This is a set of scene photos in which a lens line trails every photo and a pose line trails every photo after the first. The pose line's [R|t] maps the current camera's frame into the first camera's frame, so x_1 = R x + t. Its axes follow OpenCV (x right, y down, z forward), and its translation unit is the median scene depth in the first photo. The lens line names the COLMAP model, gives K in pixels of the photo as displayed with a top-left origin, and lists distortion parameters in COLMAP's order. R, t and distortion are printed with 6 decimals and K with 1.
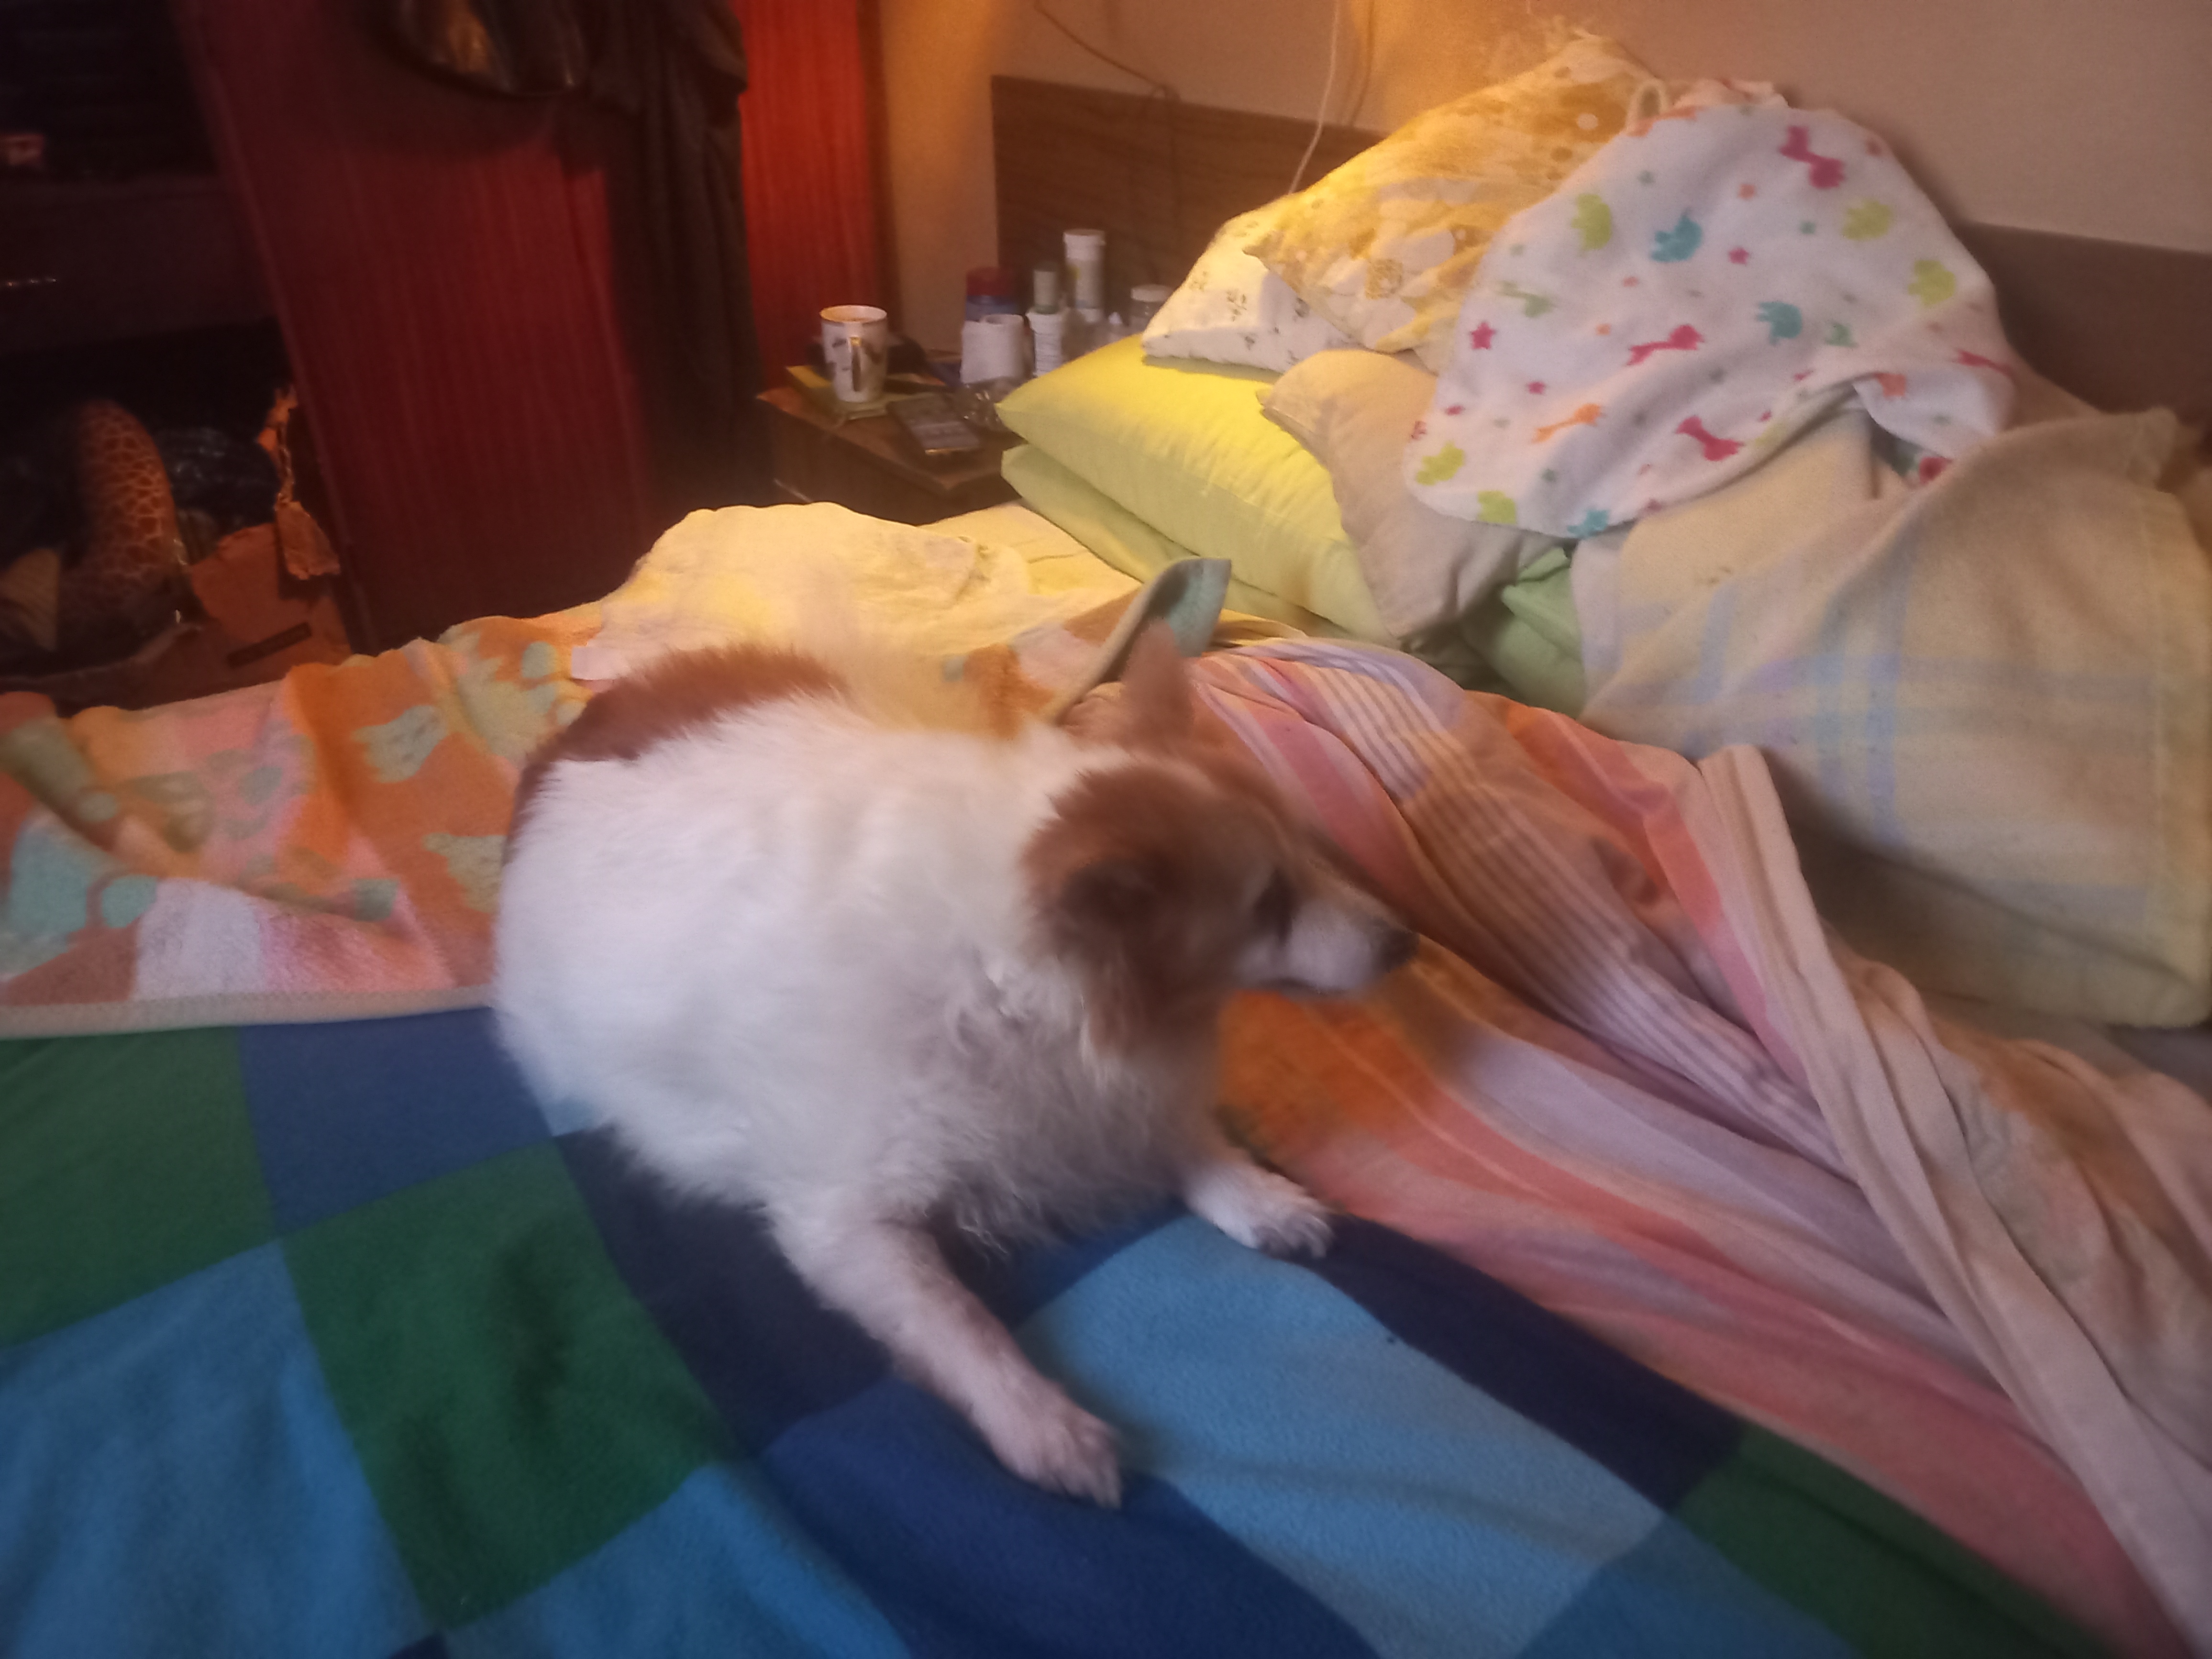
lens RADIAL K [[1649.7, 0, 1106.0], [0, 1649.7, 829.5], [0, 0, 1]] dist [-0.006842, 0.089024]
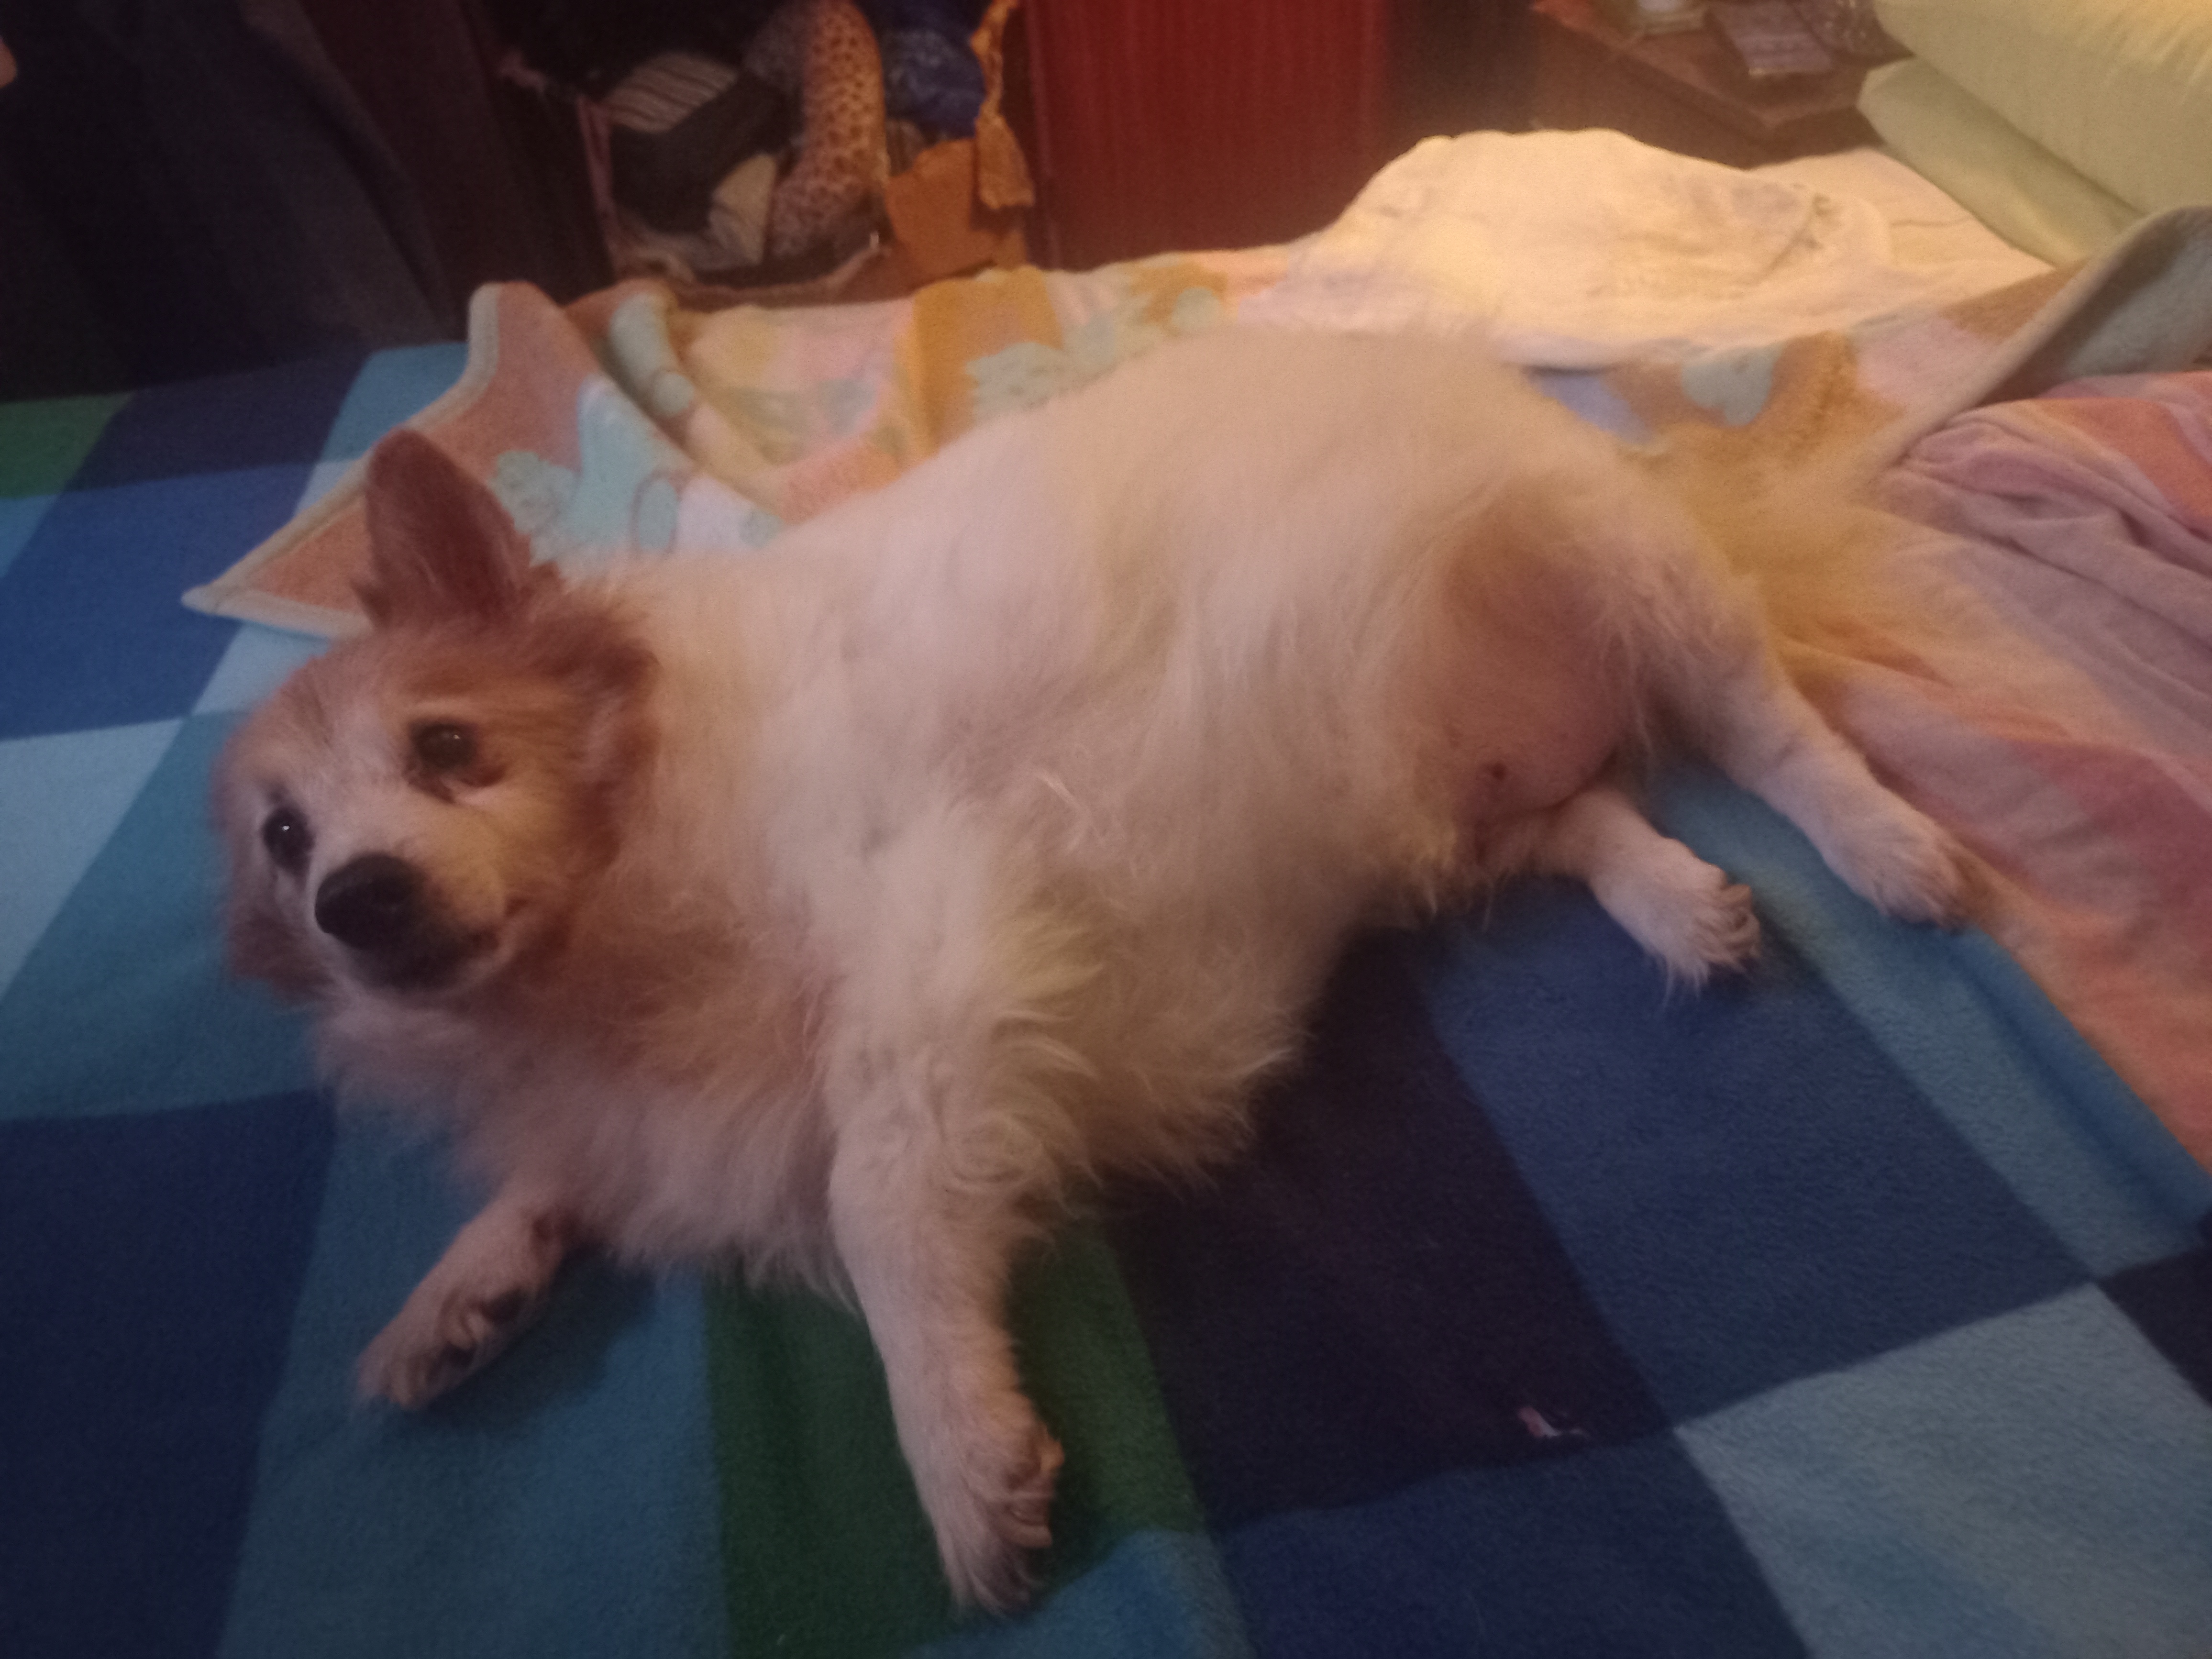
lens RADIAL K [[1647.7, 0, 1106.0], [0, 1647.7, 829.5], [0, 0, 1]] dist [0.051448, -0.003119]
pose [[0.912392, 0.203710, -0.355027, -0.034921], [-0.143059, 0.971363, 0.189705, -0.000336], [0.383505, -0.122295, 0.915406, 0.149463]]
